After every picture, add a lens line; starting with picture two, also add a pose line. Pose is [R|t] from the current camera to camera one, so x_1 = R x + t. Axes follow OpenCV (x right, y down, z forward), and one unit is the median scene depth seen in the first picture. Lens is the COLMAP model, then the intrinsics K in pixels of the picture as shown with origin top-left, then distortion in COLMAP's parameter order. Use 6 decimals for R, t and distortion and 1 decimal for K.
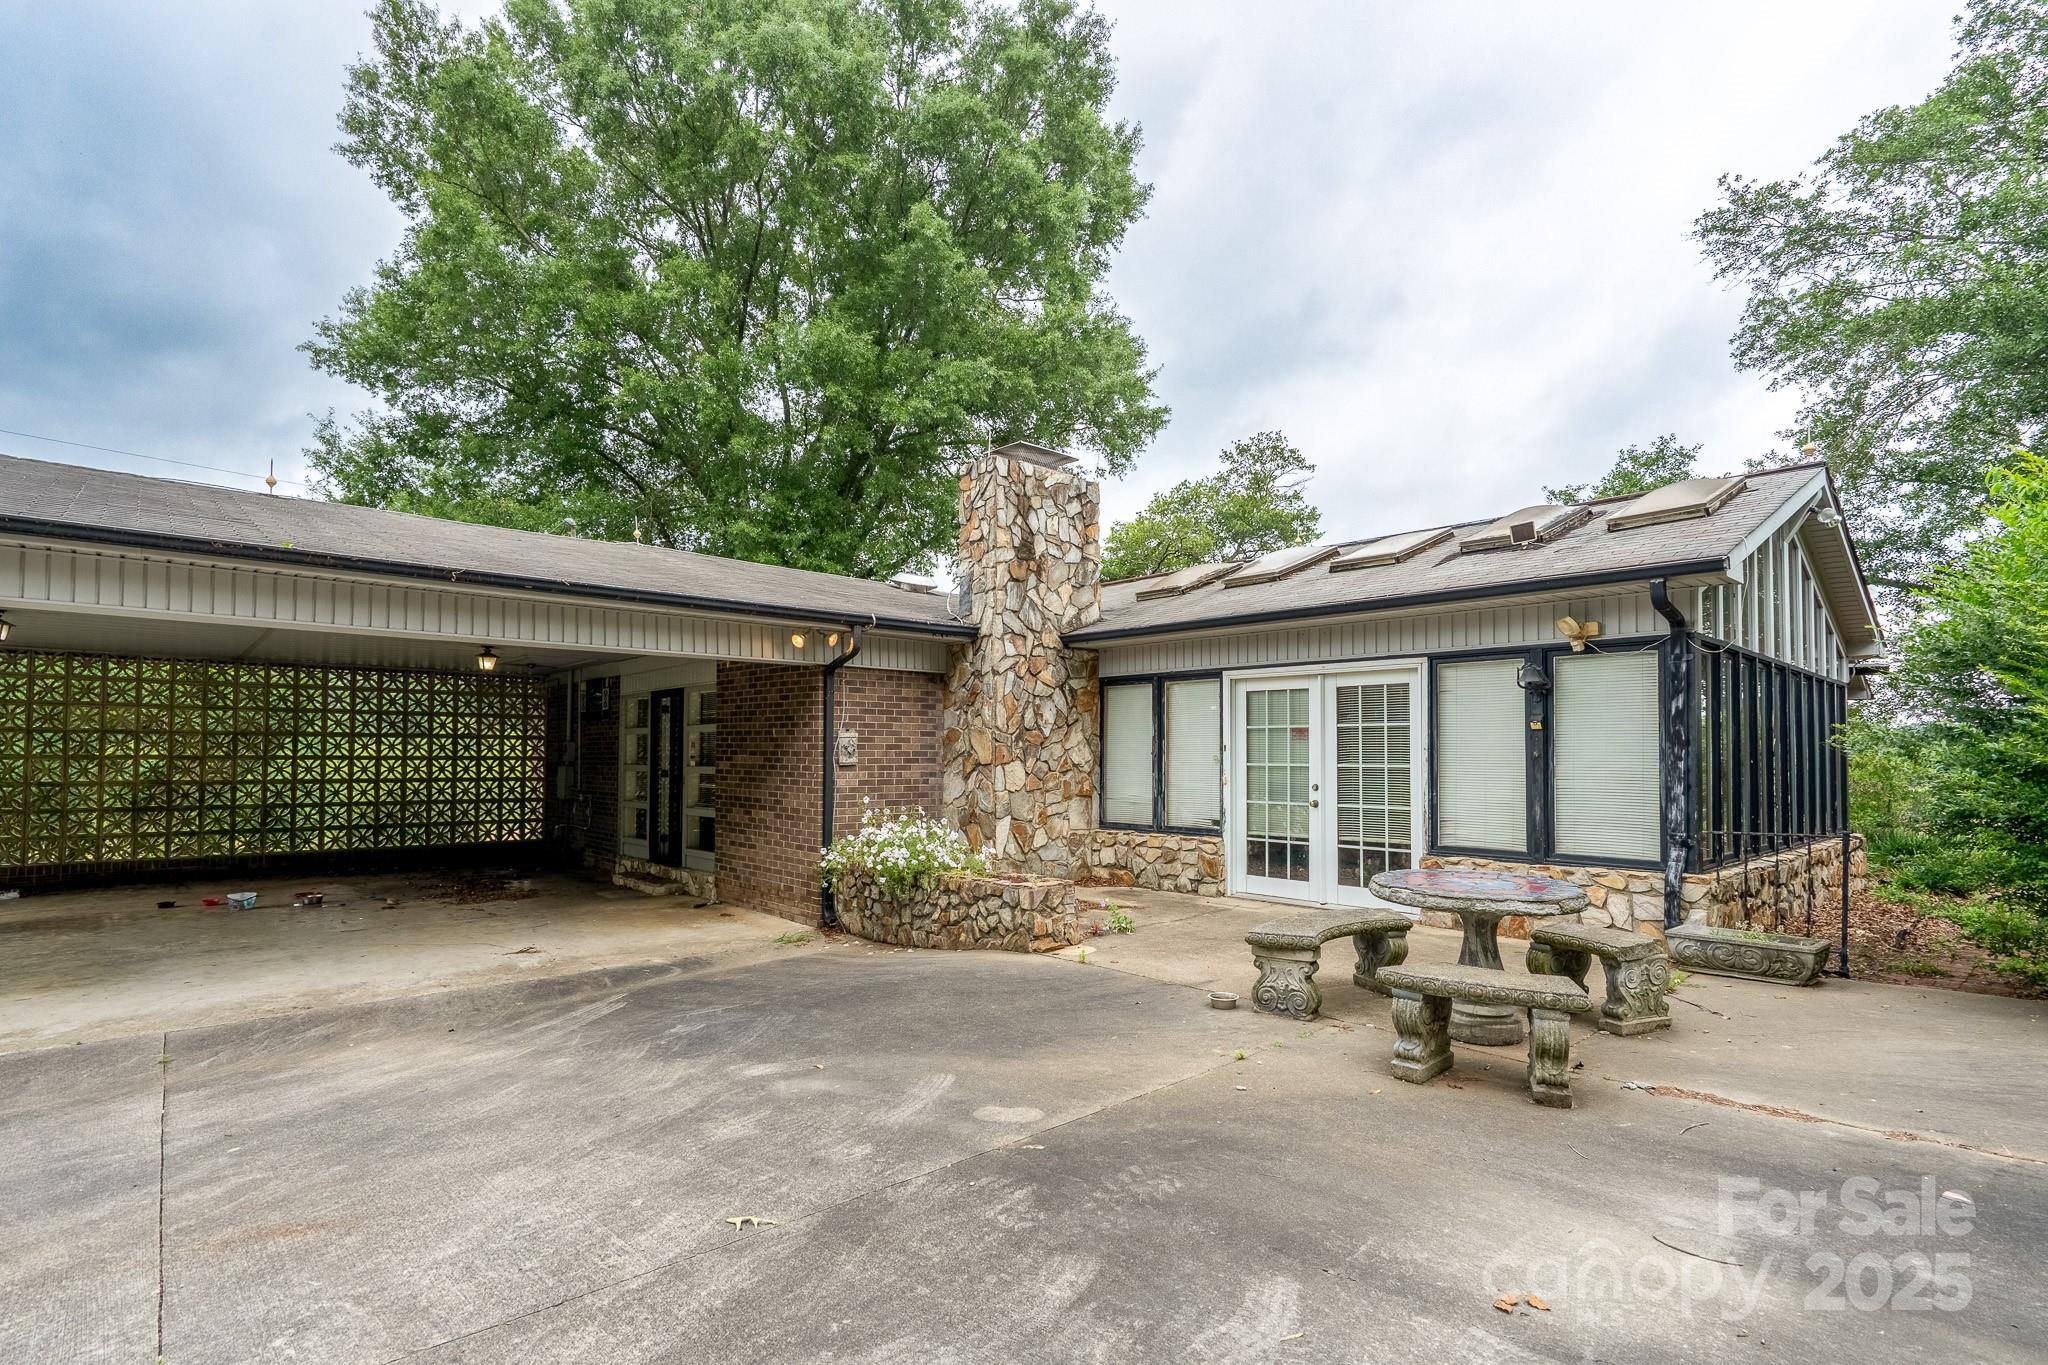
lens RADIAL K [[955.9, 0, 1019.9], [0, 955.9, 745.3], [0, 0, 1]] dist [0.001102, 0.000171]
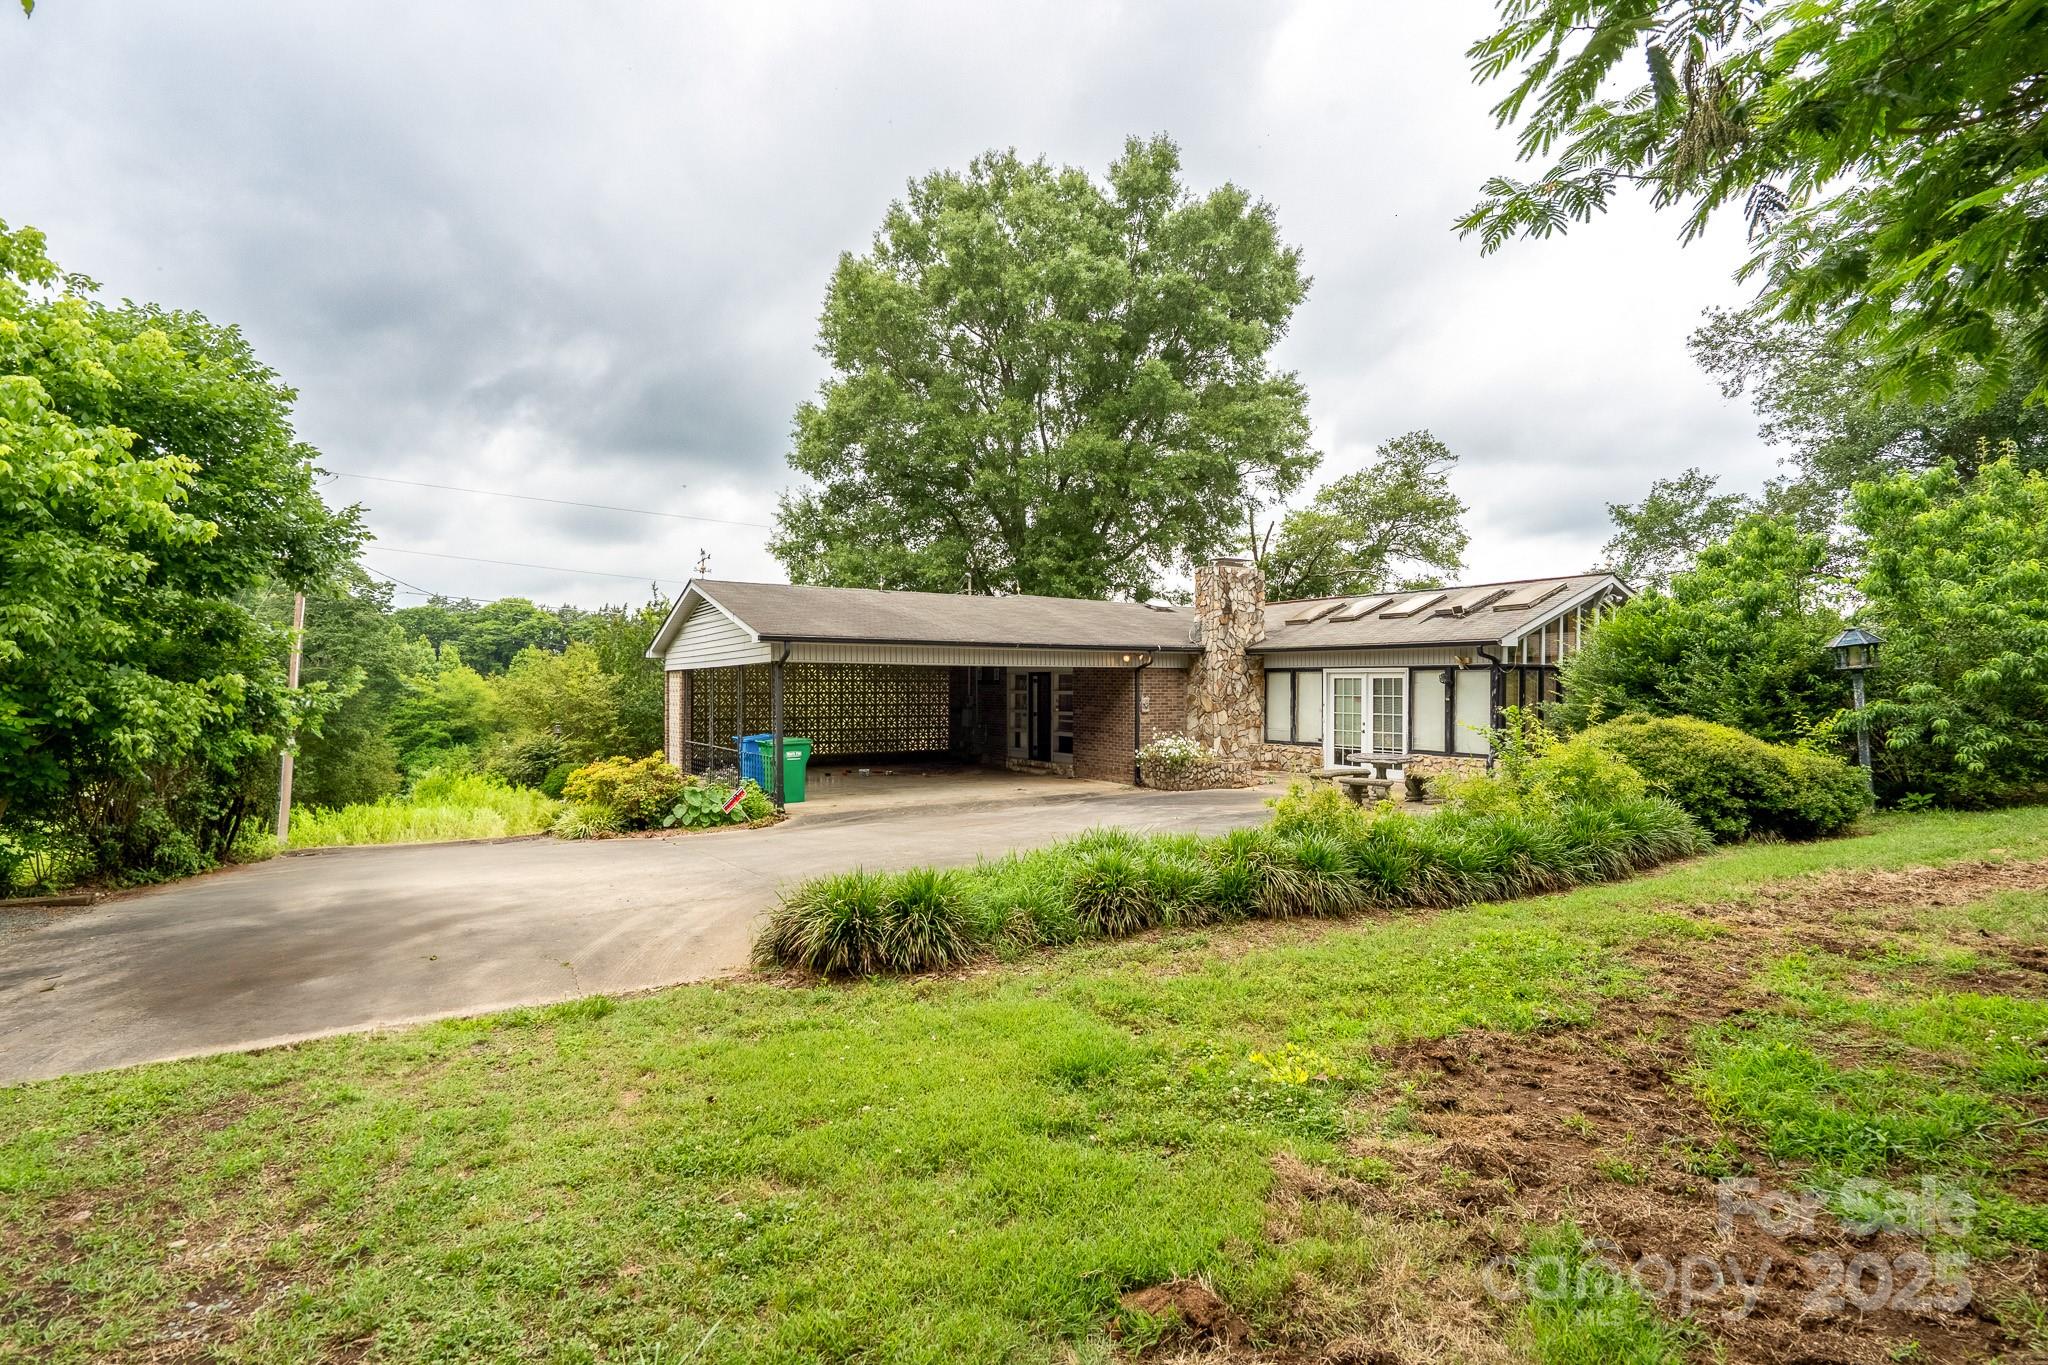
lens RADIAL K [[946.4, 0, 1024.6], [0, 946.4, 689.0], [0, 0, 1]] dist [-0.003197, 0.001274]
pose [[0.982894, -0.001603, -0.184164, -0.048844], [0.004416, 0.999880, 0.014867, -0.062135], [0.184118, -0.015426, 0.982783, -1.109030]]
